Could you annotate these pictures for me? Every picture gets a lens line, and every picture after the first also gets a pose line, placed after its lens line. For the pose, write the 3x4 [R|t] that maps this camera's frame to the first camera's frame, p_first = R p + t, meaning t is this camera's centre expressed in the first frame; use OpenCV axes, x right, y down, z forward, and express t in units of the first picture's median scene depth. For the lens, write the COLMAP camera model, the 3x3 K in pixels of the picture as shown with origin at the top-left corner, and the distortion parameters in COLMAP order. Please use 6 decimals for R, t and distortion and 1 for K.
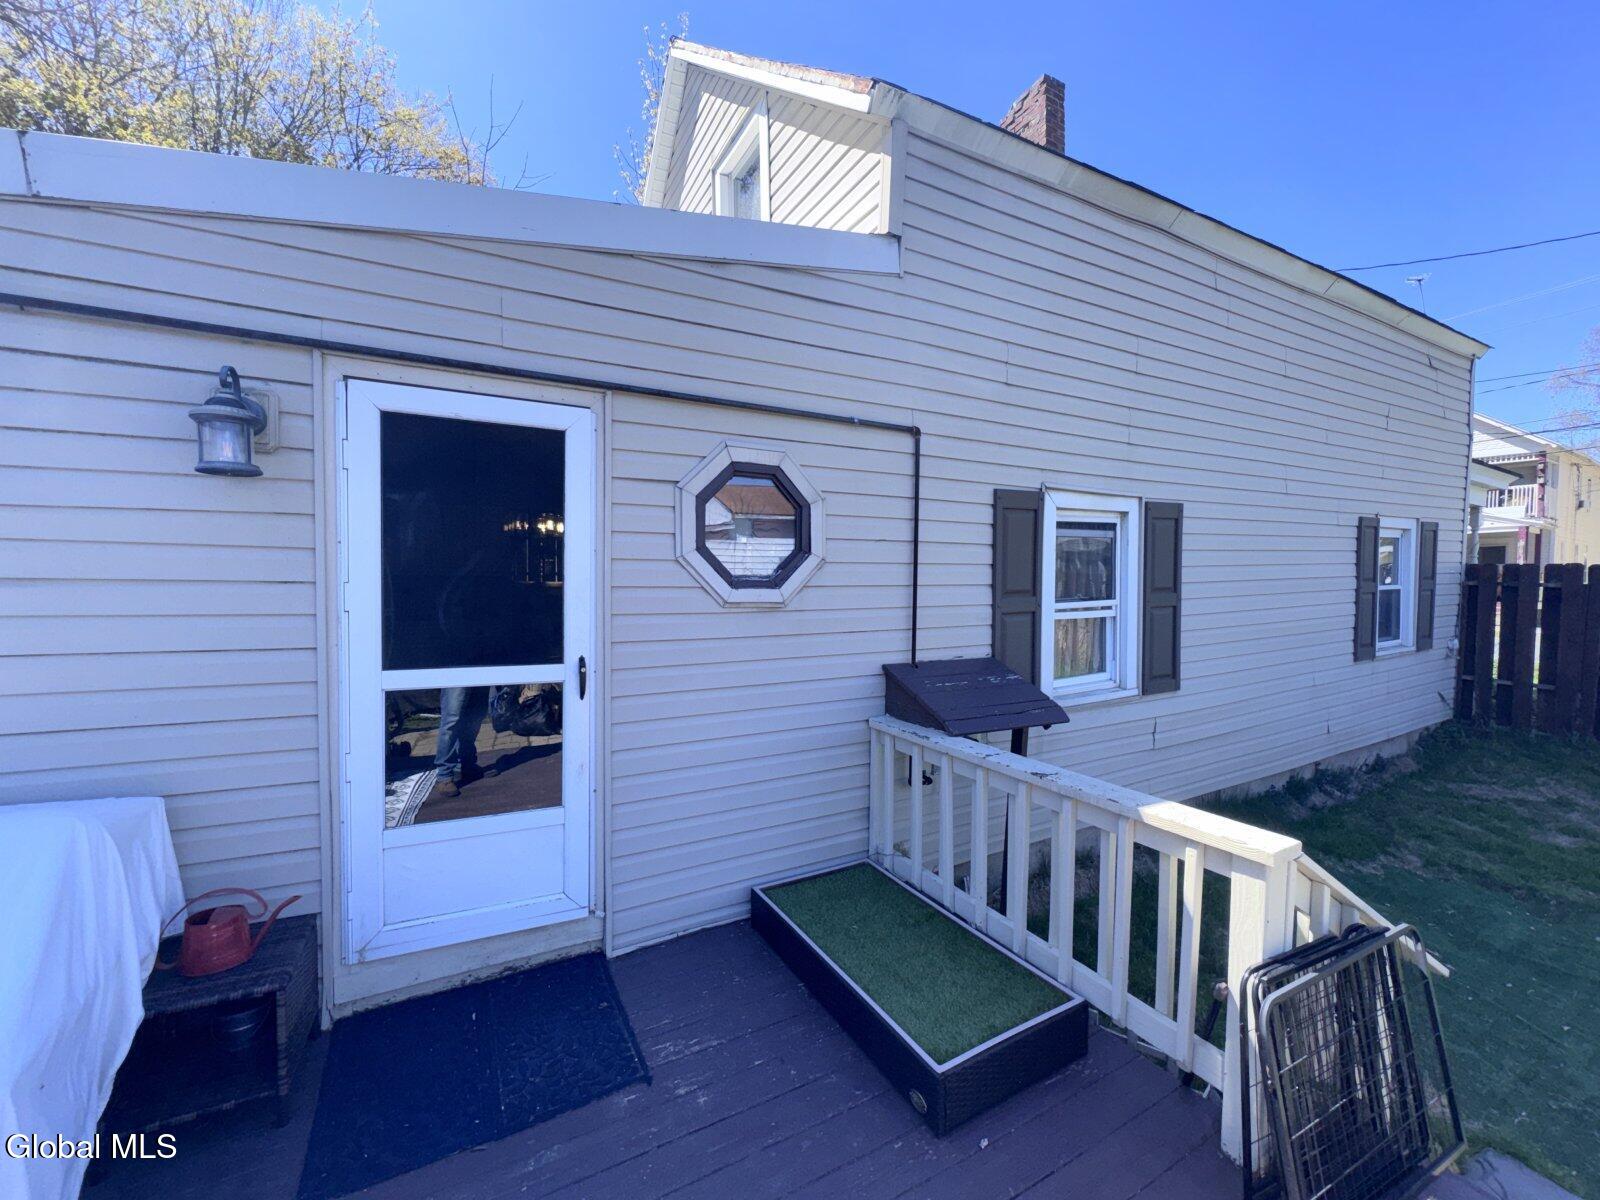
lens RADIAL K [[642.2, 0, 800.0], [0, 642.2, 600.0], [0, 0, 1]] dist [-0.001054, -0.000223]
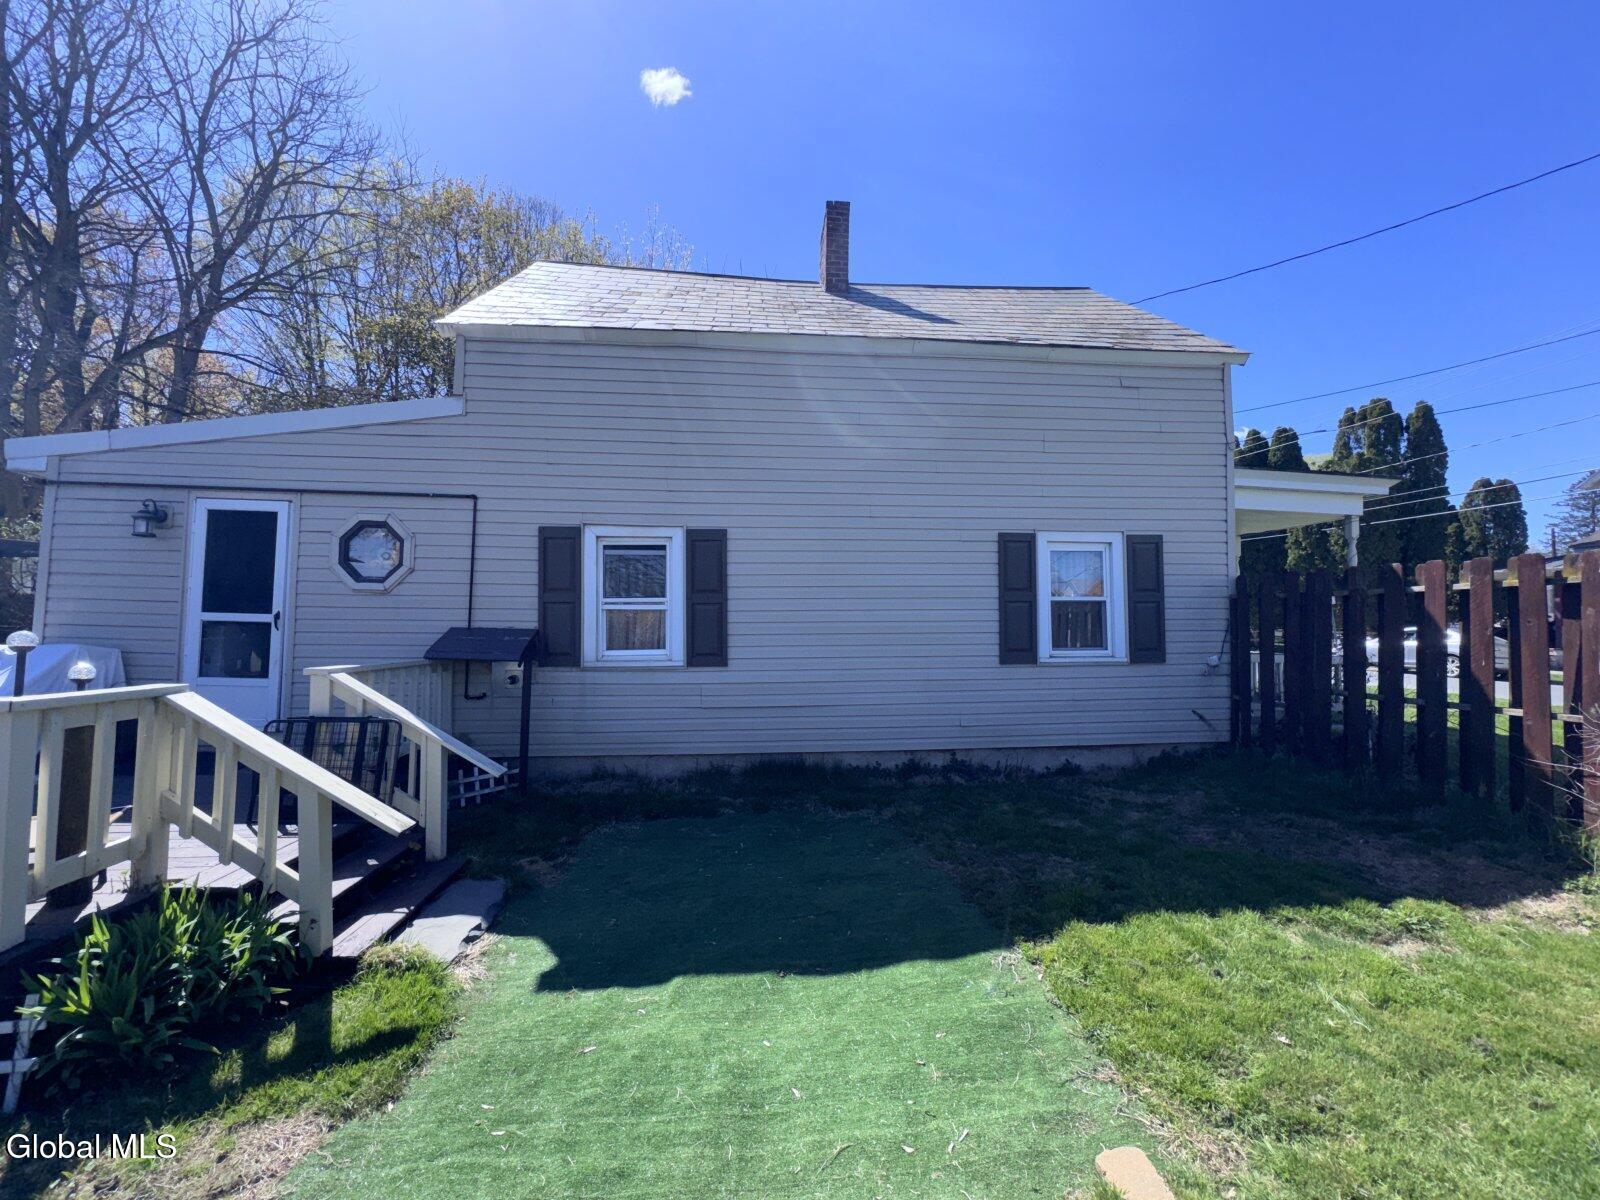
lens RADIAL K [[642.2, 0, 800.0], [0, 642.2, 600.0], [0, 0, 1]] dist [-0.001054, -0.000223]
pose [[0.916349, -0.015530, -0.400079, 1.662087], [-0.023418, 0.995458, -0.092280, 0.160361], [0.399694, 0.093930, 0.911823, -0.230695]]
